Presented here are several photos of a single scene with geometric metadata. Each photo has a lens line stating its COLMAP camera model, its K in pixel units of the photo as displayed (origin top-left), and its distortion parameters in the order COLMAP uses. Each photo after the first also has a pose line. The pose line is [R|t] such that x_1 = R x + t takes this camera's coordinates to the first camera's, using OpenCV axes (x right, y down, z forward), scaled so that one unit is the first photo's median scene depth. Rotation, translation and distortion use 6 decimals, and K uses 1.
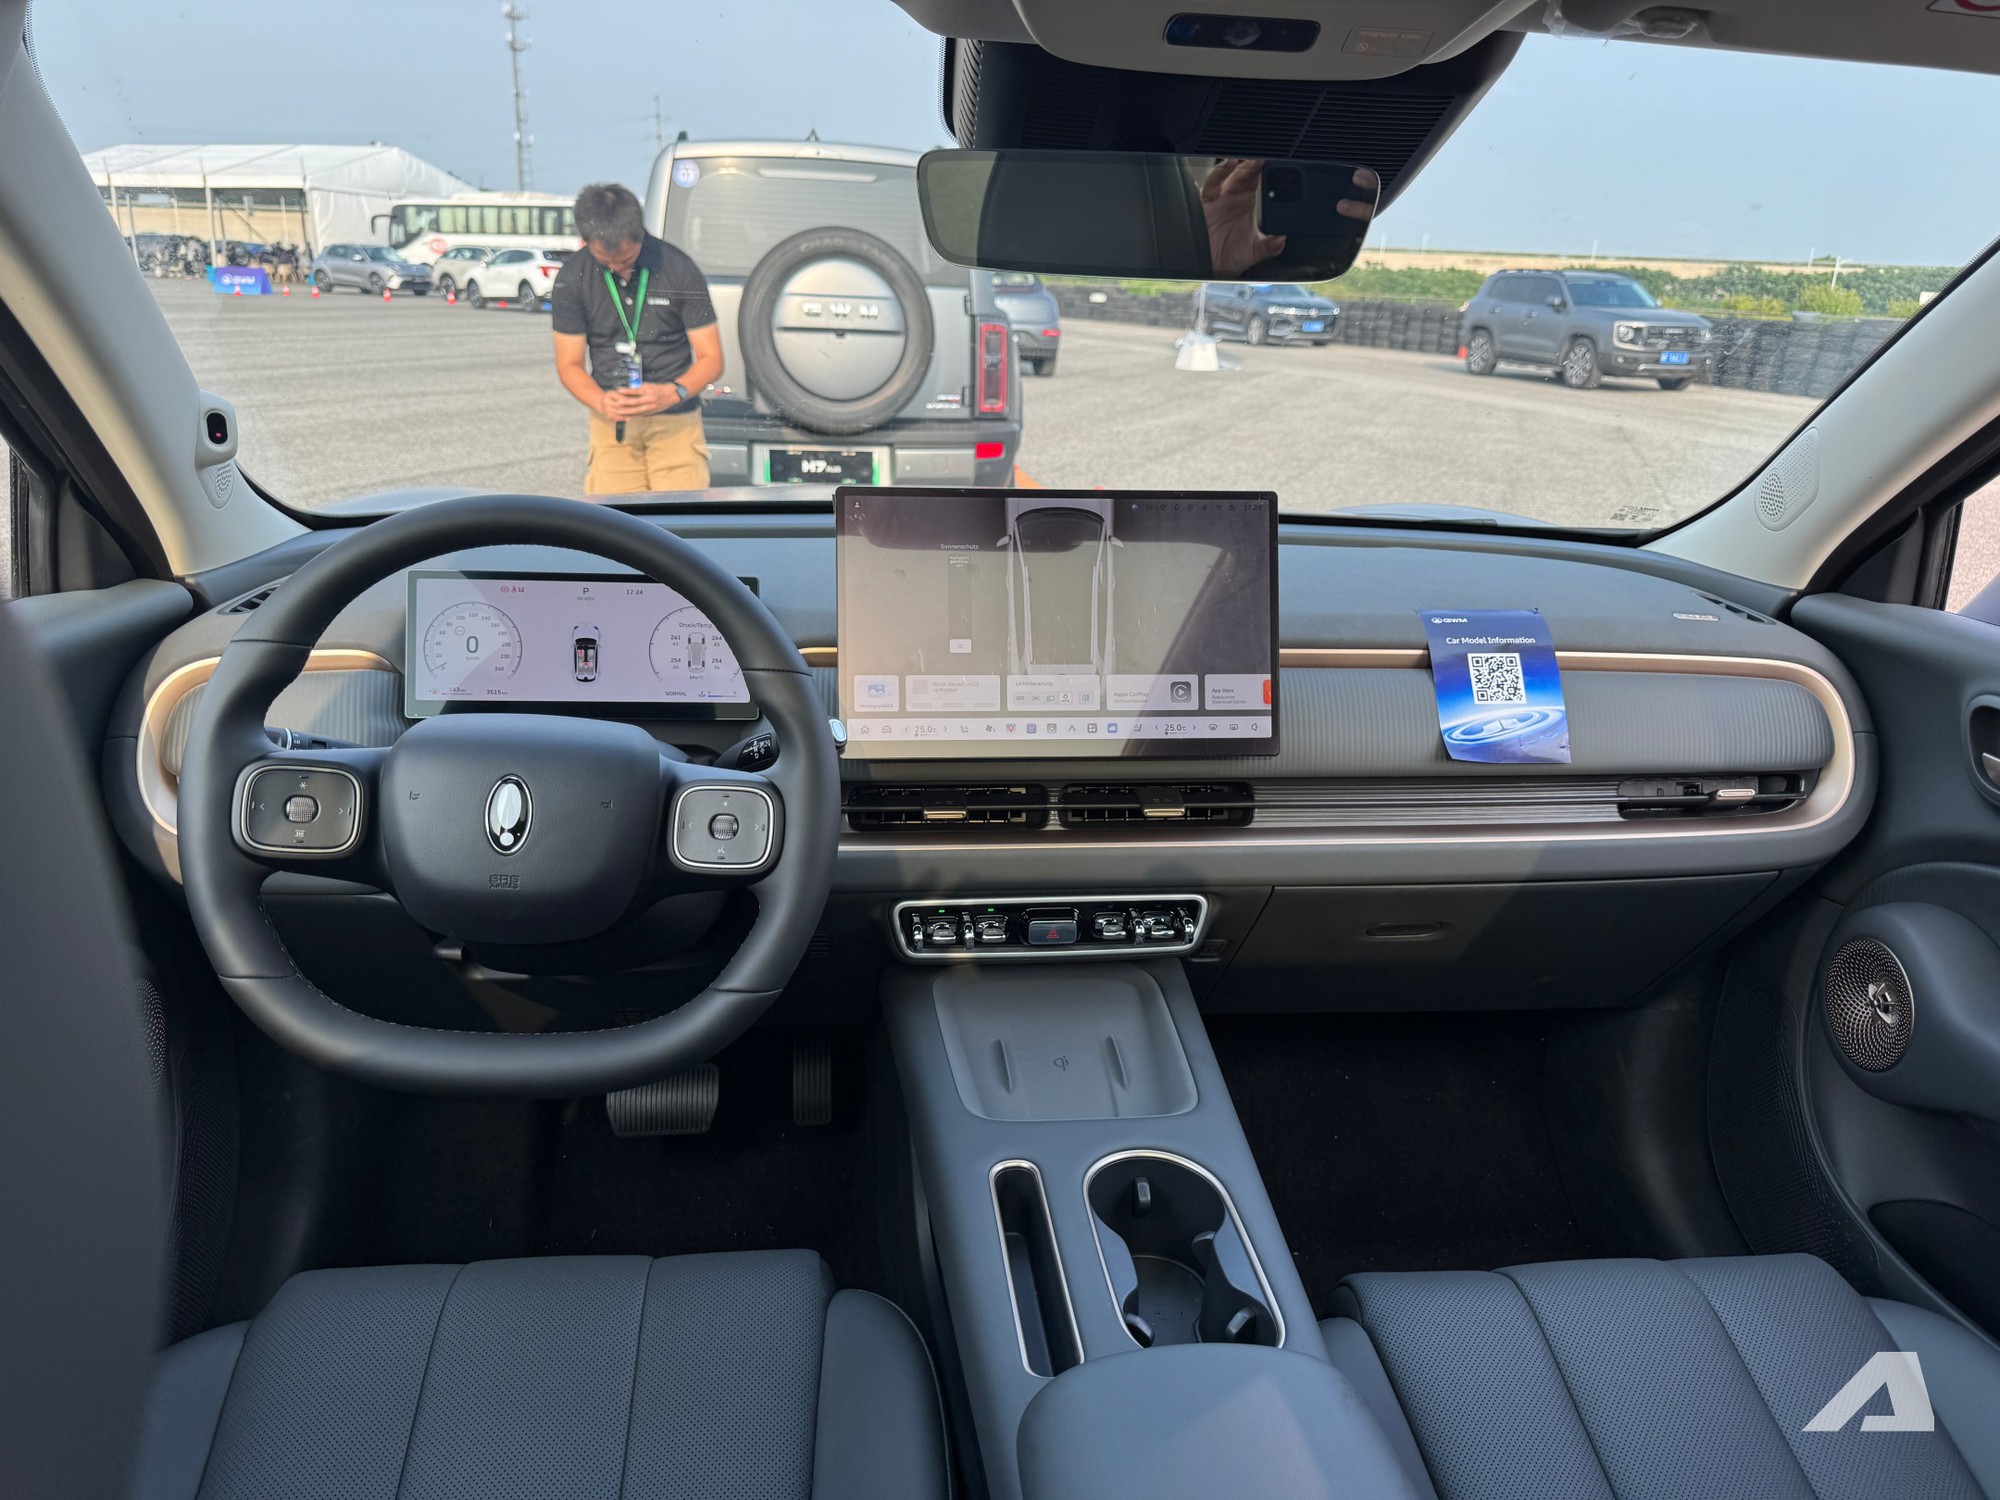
lens RADIAL K [[1408.2, 0, 1000.0], [0, 1408.2, 750.0], [0, 0, 1]] dist [0.038509, -0.063458]
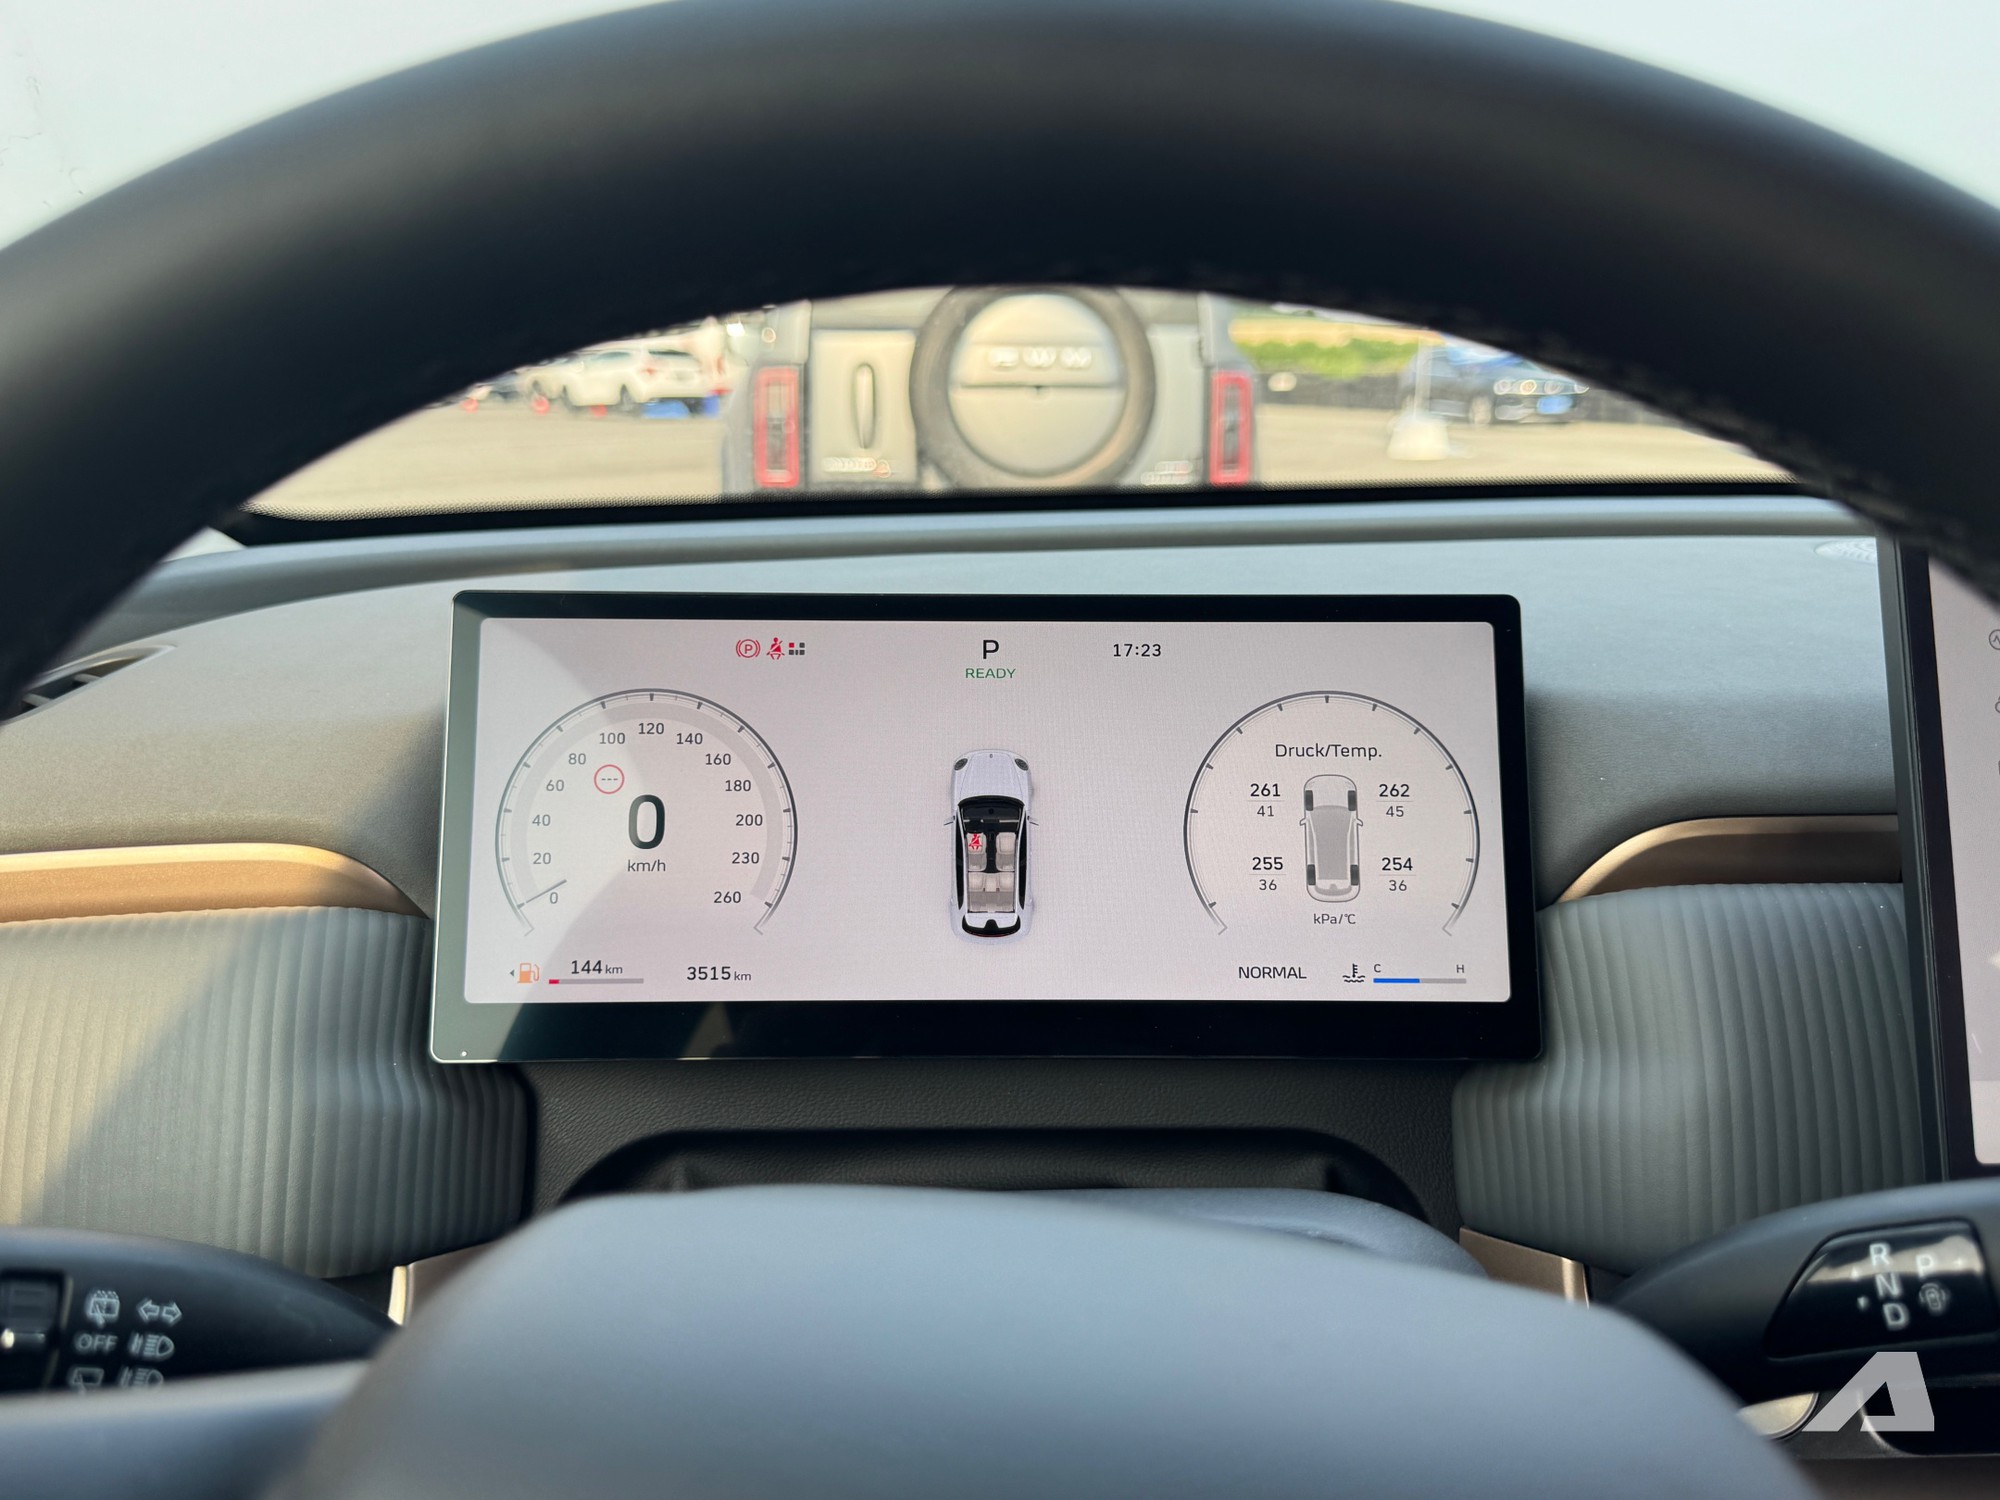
lens RADIAL K [[1634.2, 0, 1000.0], [0, 1634.2, 750.0], [0, 0, 1]] dist [0.048303, 0.001127]
pose [[0.995788, -0.013556, -0.090673, -0.185402], [0.004366, 0.994897, -0.100799, -0.037858], [0.091577, 0.099978, 0.990766, 0.457310]]
